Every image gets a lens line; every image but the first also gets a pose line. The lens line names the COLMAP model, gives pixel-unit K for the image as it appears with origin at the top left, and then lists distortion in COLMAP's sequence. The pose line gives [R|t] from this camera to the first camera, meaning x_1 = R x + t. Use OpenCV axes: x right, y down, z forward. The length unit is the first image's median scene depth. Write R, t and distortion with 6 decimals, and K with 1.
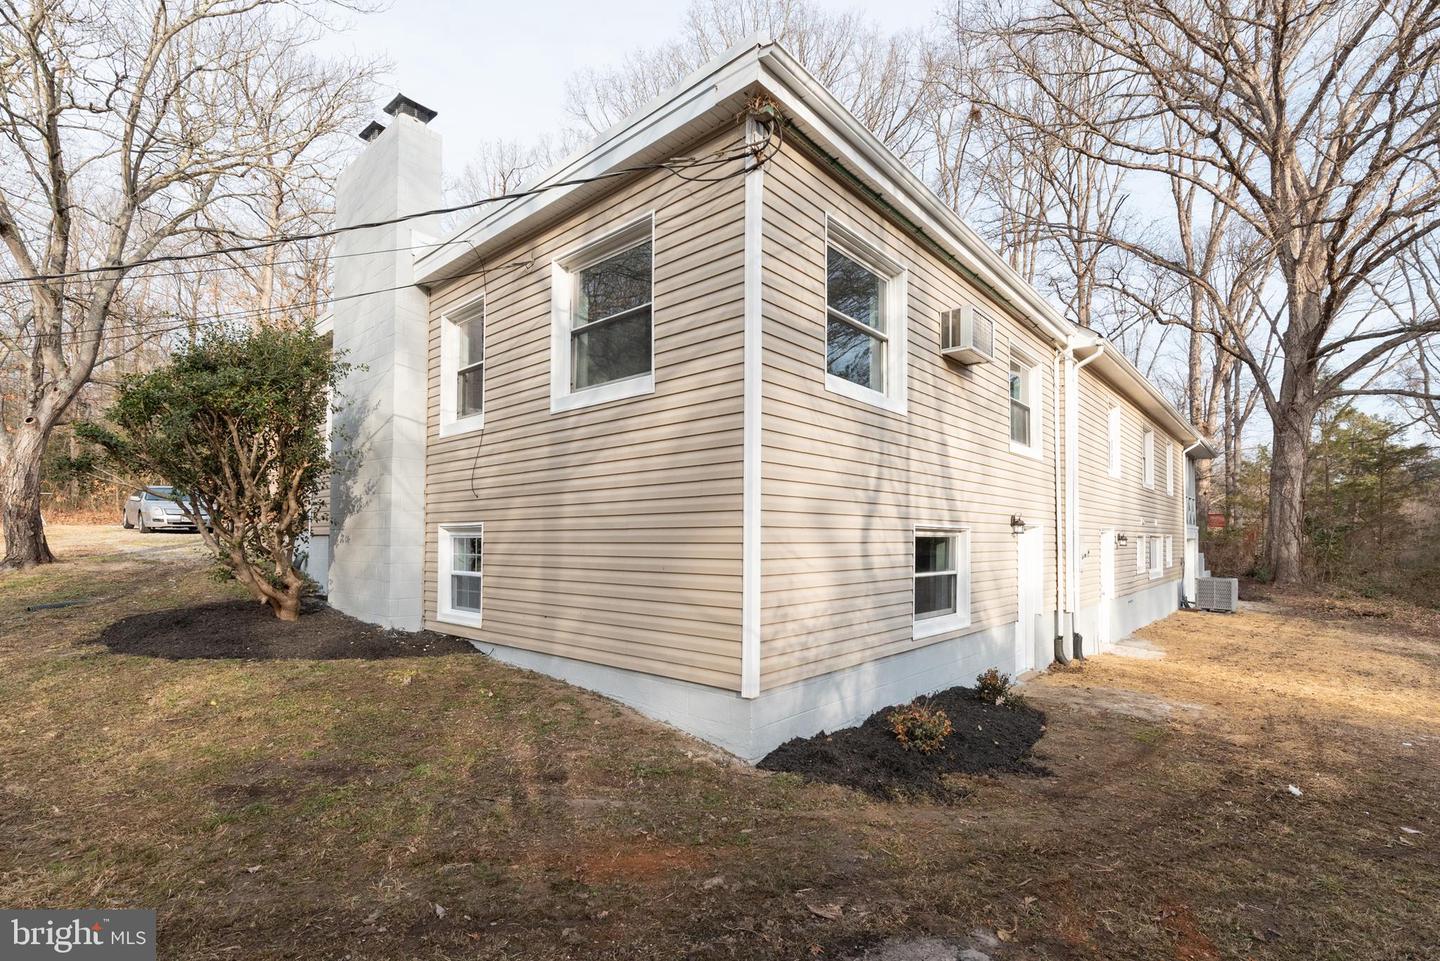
lens RADIAL K [[650.6, 0, 819.2], [0, 650.6, 515.9], [0, 0, 1]] dist [0.001436, 0.000029]
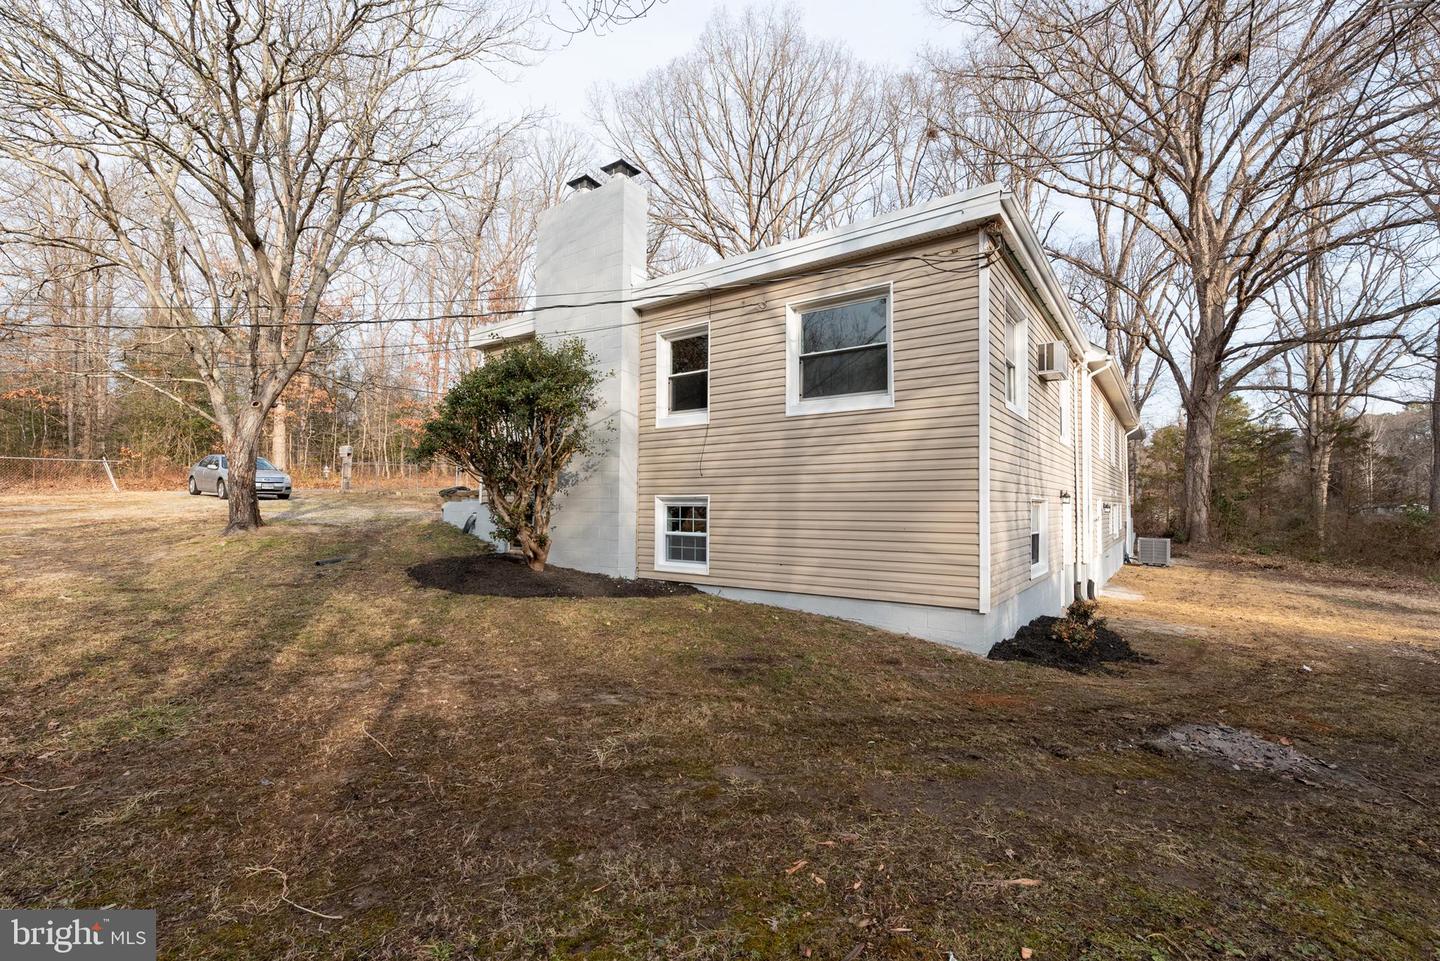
lens RADIAL K [[604.8, 0, 820.0], [0, 604.8, 478.7], [0, 0, 1]] dist [0.001411, -0.000006]
pose [[0.995157, 0.006820, 0.098062, -0.358628], [-0.006087, 0.999951, -0.007775, -0.012394], [-0.098111, 0.007140, 0.995150, -0.211116]]
